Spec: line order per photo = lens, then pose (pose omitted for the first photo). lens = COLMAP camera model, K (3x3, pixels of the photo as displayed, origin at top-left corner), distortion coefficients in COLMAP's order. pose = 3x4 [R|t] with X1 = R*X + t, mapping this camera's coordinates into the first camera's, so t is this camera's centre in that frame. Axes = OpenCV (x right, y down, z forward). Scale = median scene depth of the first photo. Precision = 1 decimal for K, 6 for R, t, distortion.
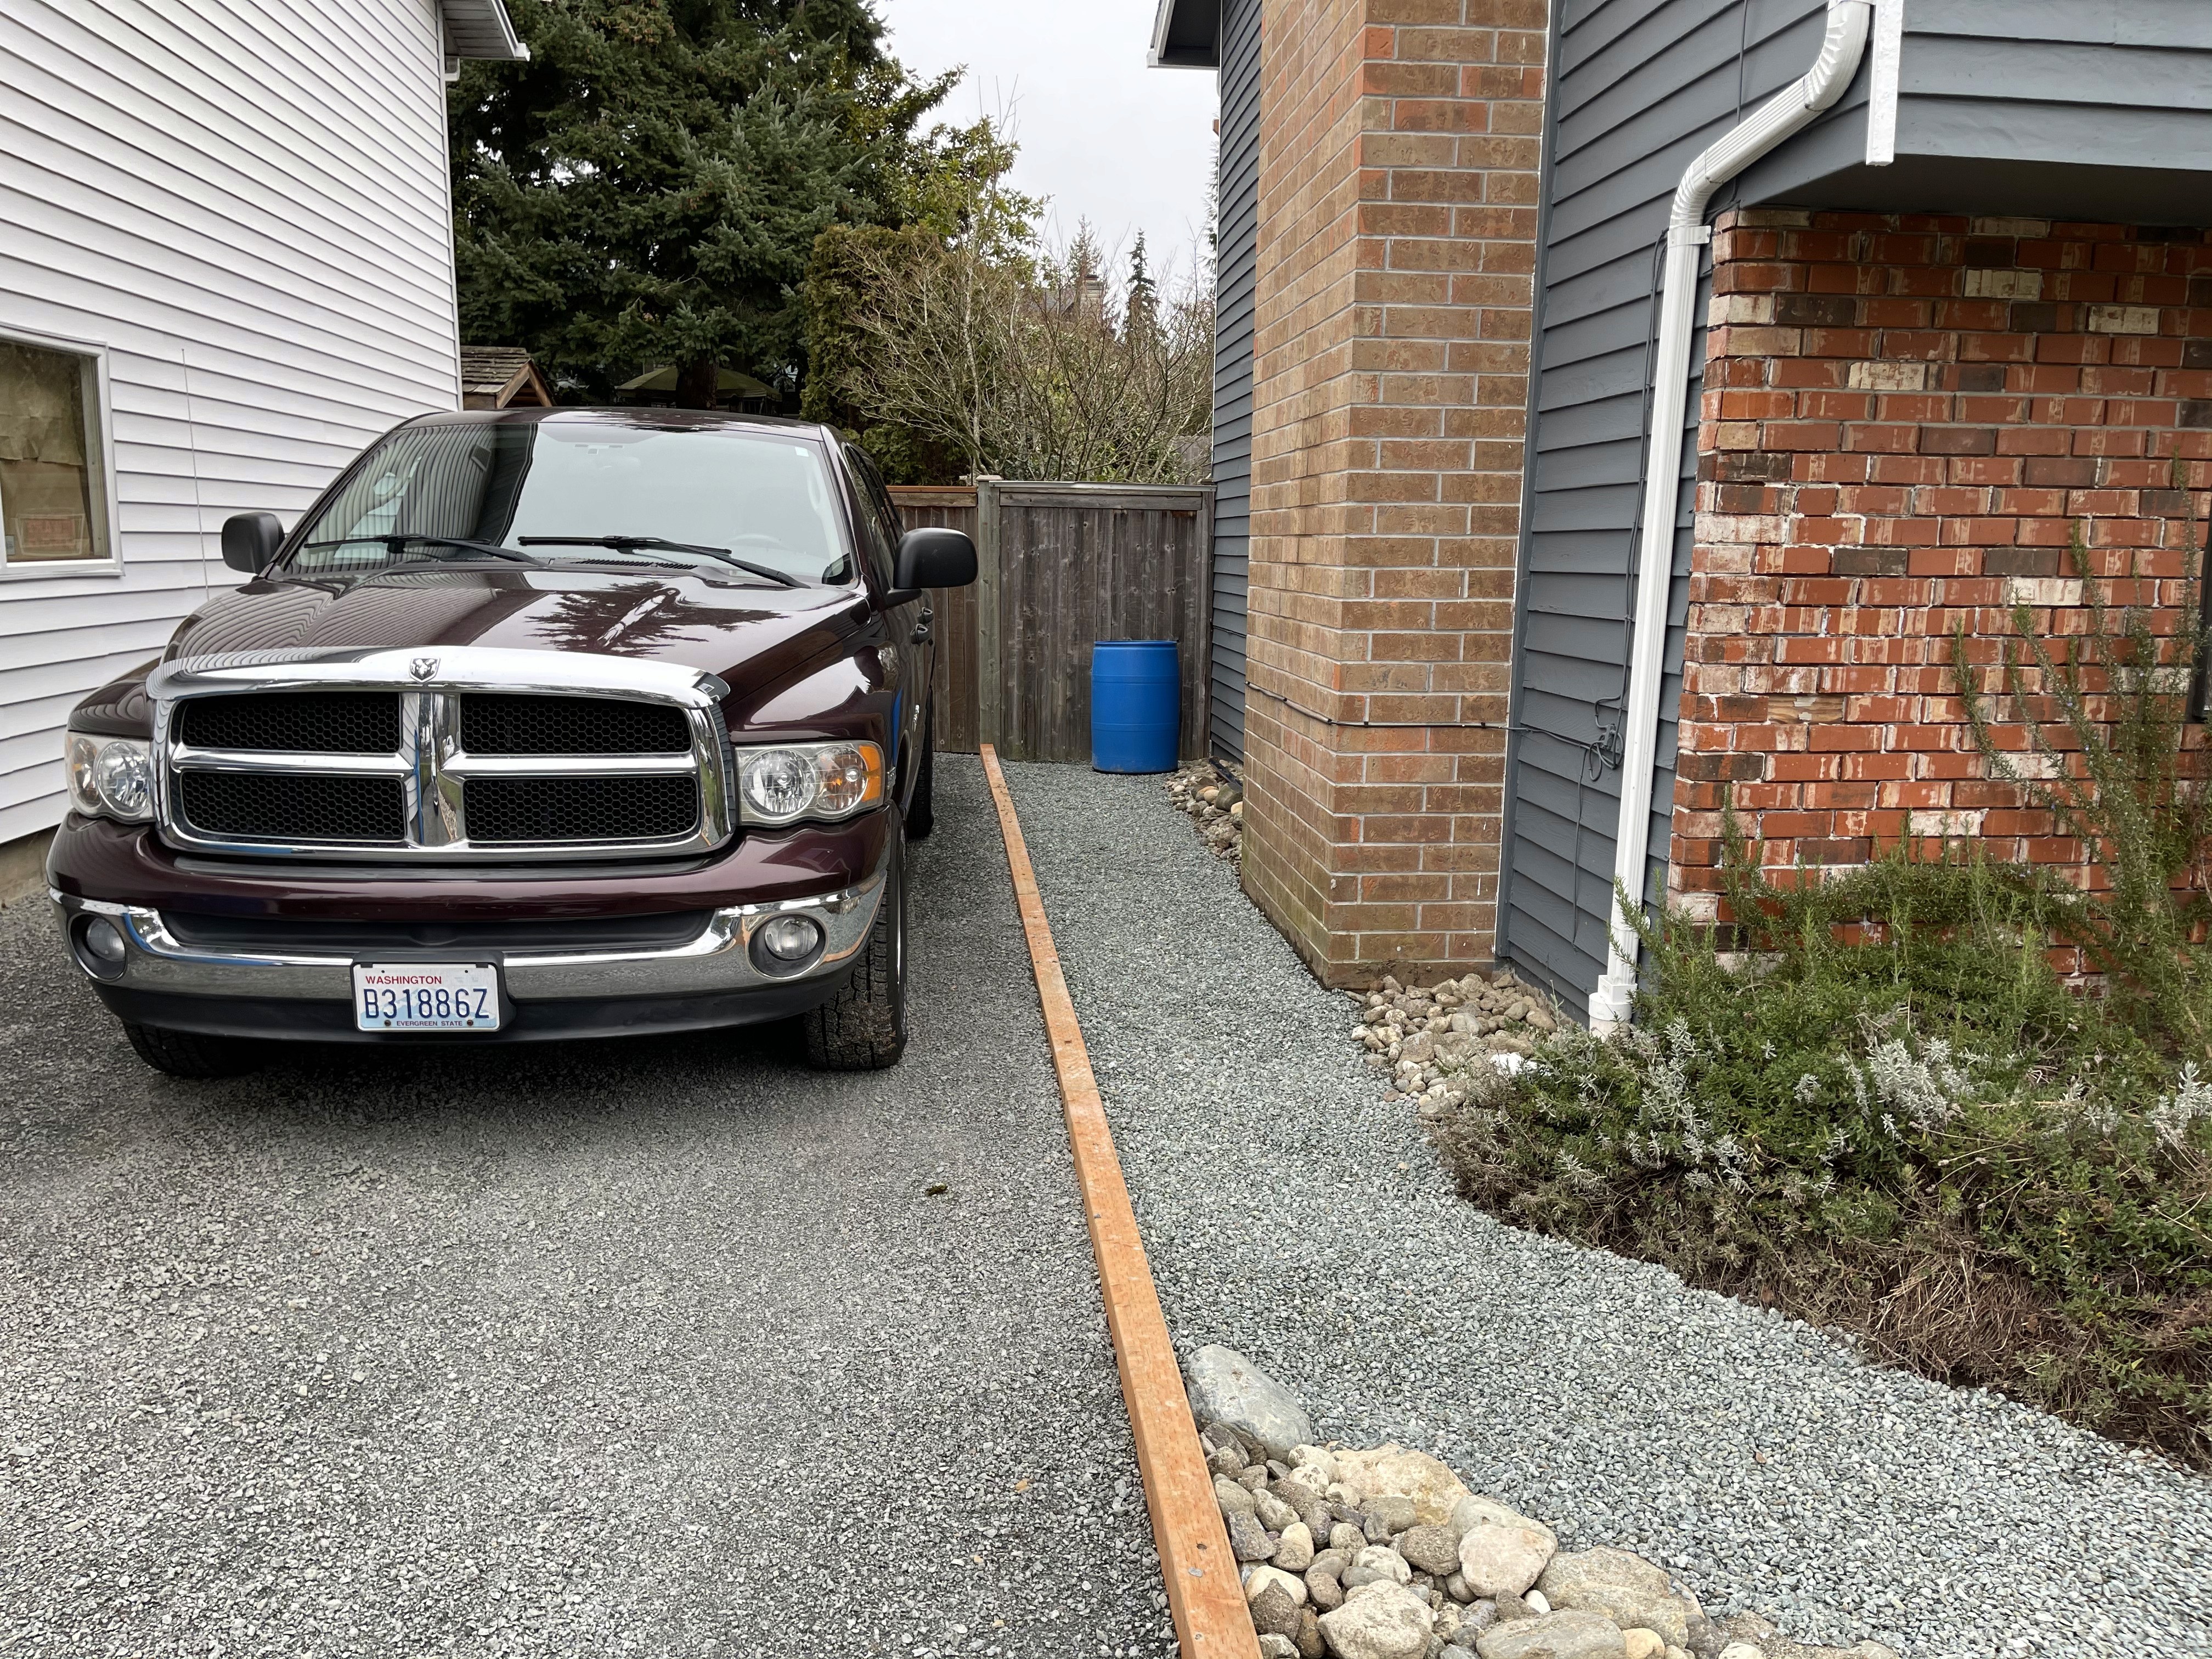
lens RADIAL K [[1666.2, 0, 1098.5], [0, 1666.2, 834.6], [0, 0, 1]] dist [0.071796, -0.093748]
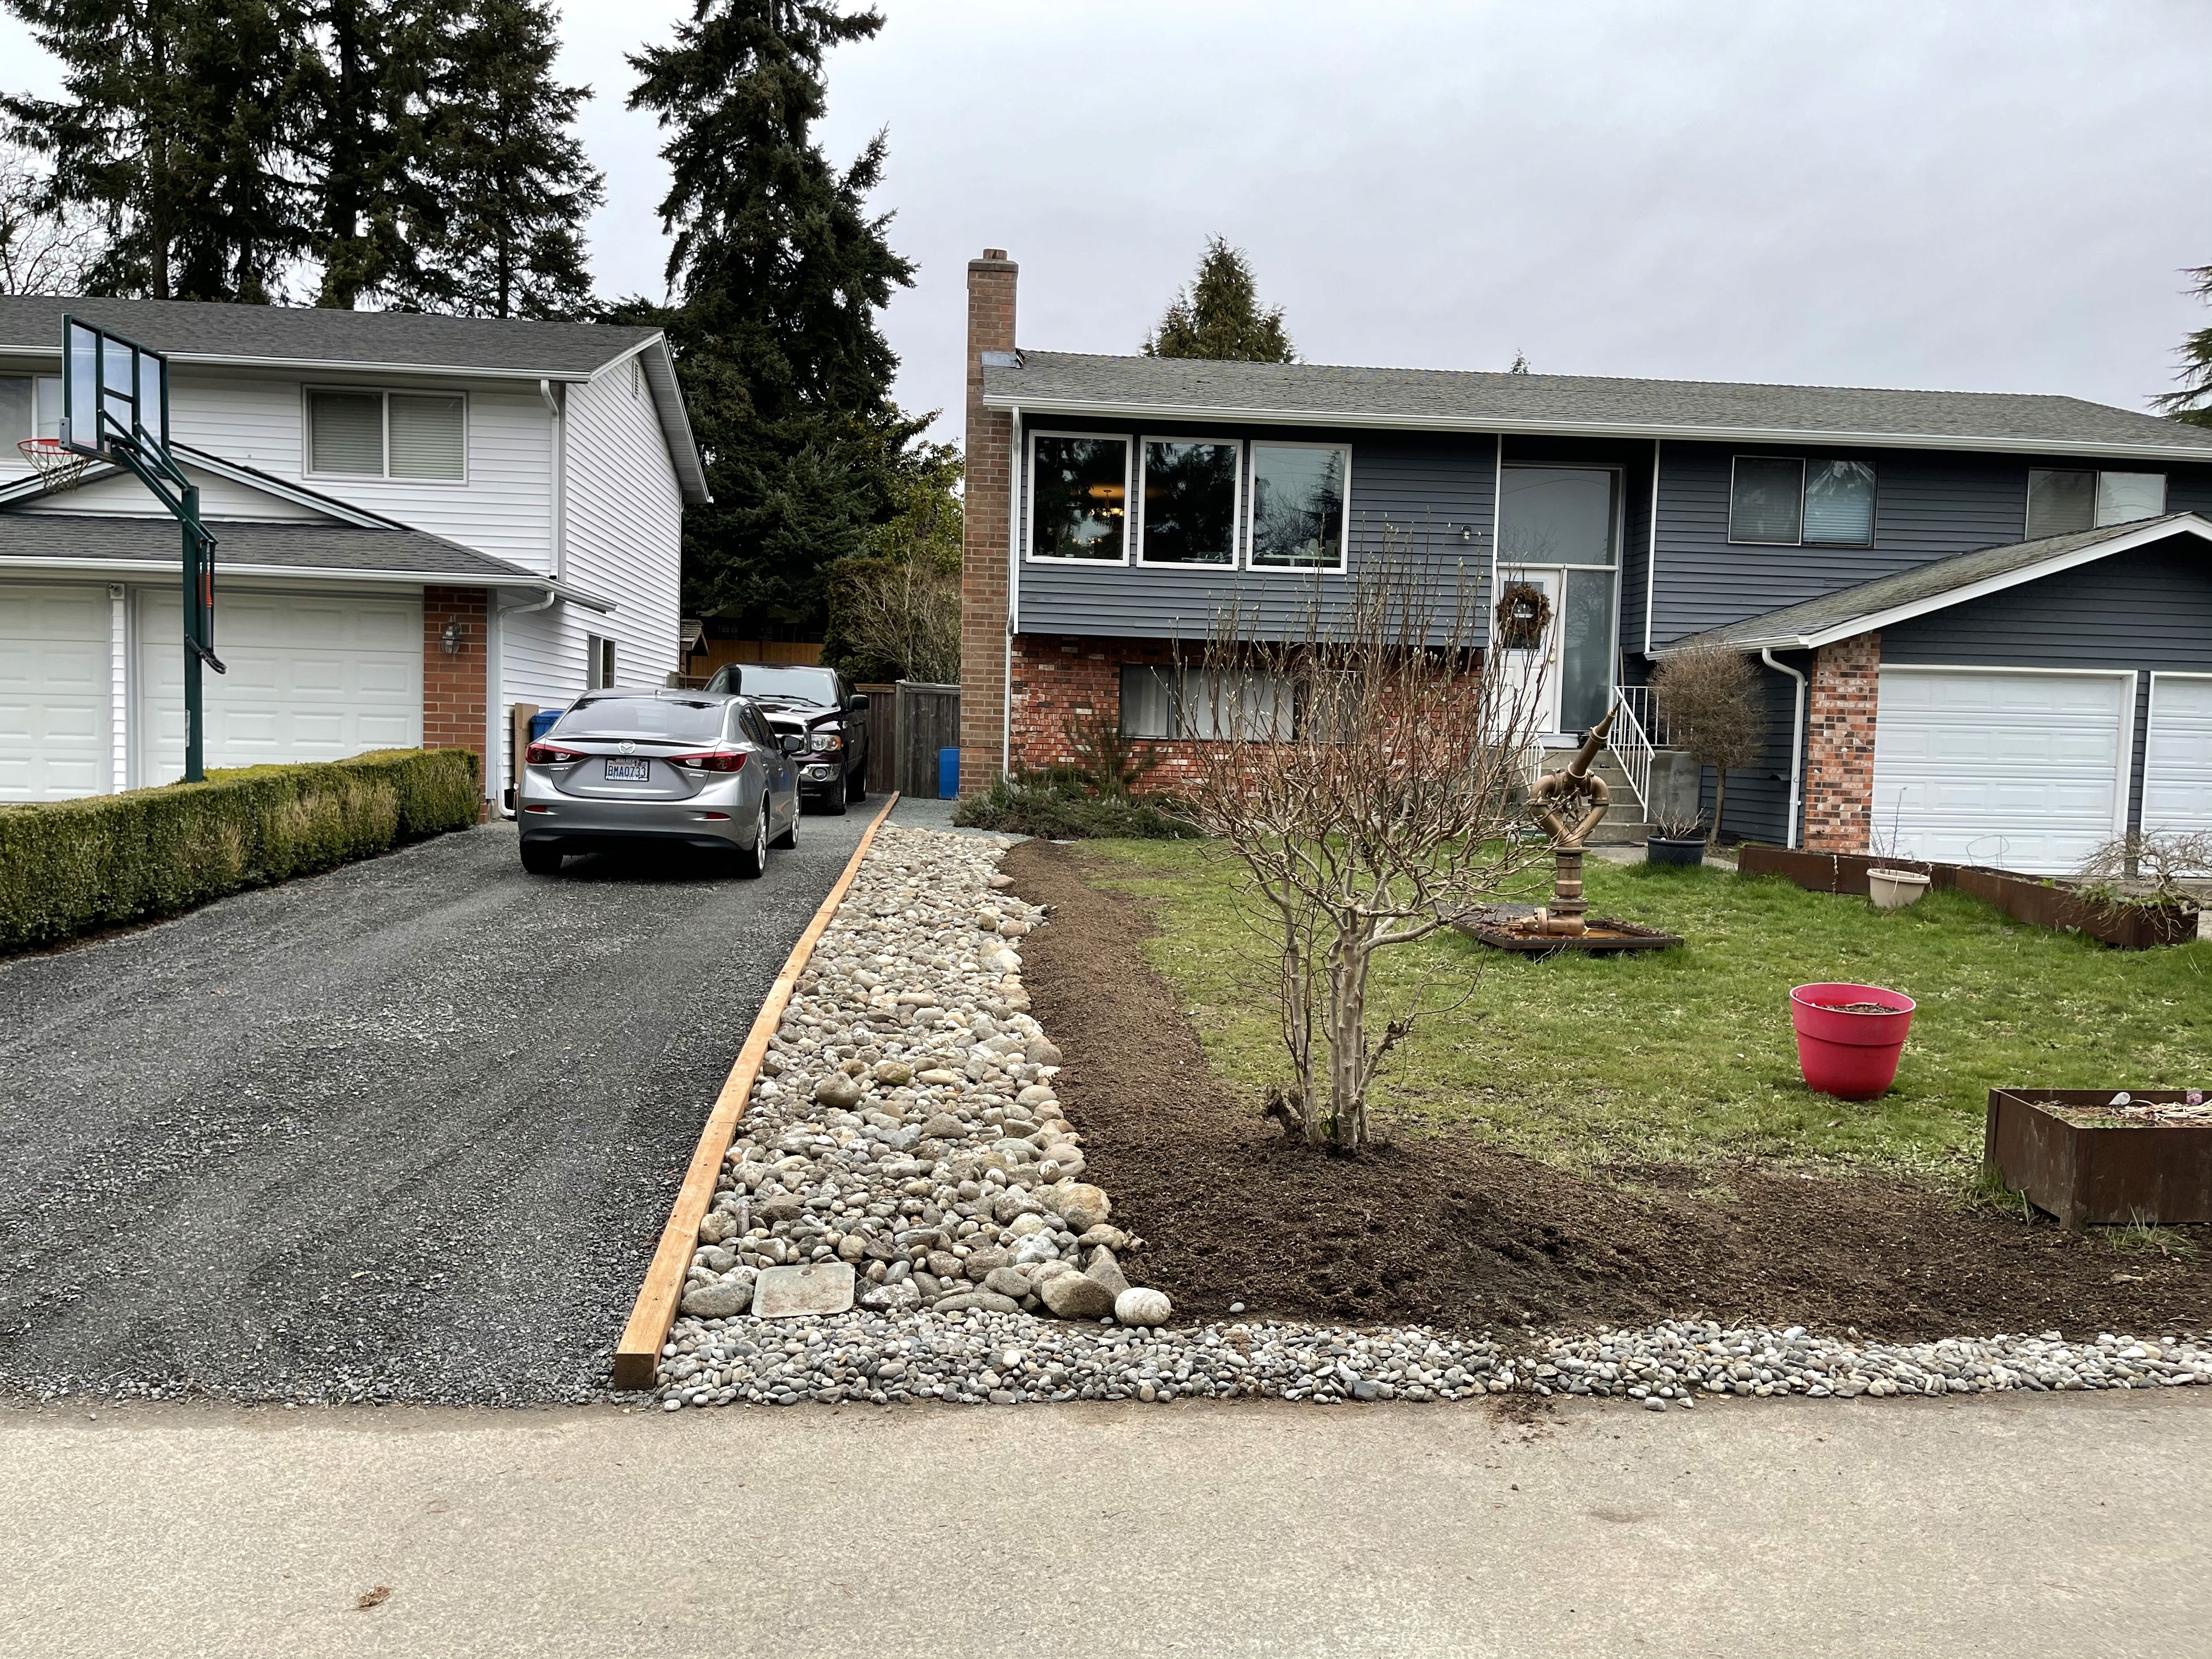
lens RADIAL K [[1666.2, 0, 1098.1], [0, 1666.2, 838.9], [0, 0, 1]] dist [0.071796, -0.093748]
pose [[0.999853, 0.016440, -0.004821, 0.233787], [-0.016879, 0.993499, -0.112580, 0.278939], [0.002939, 0.112645, 0.993631, -1.365877]]
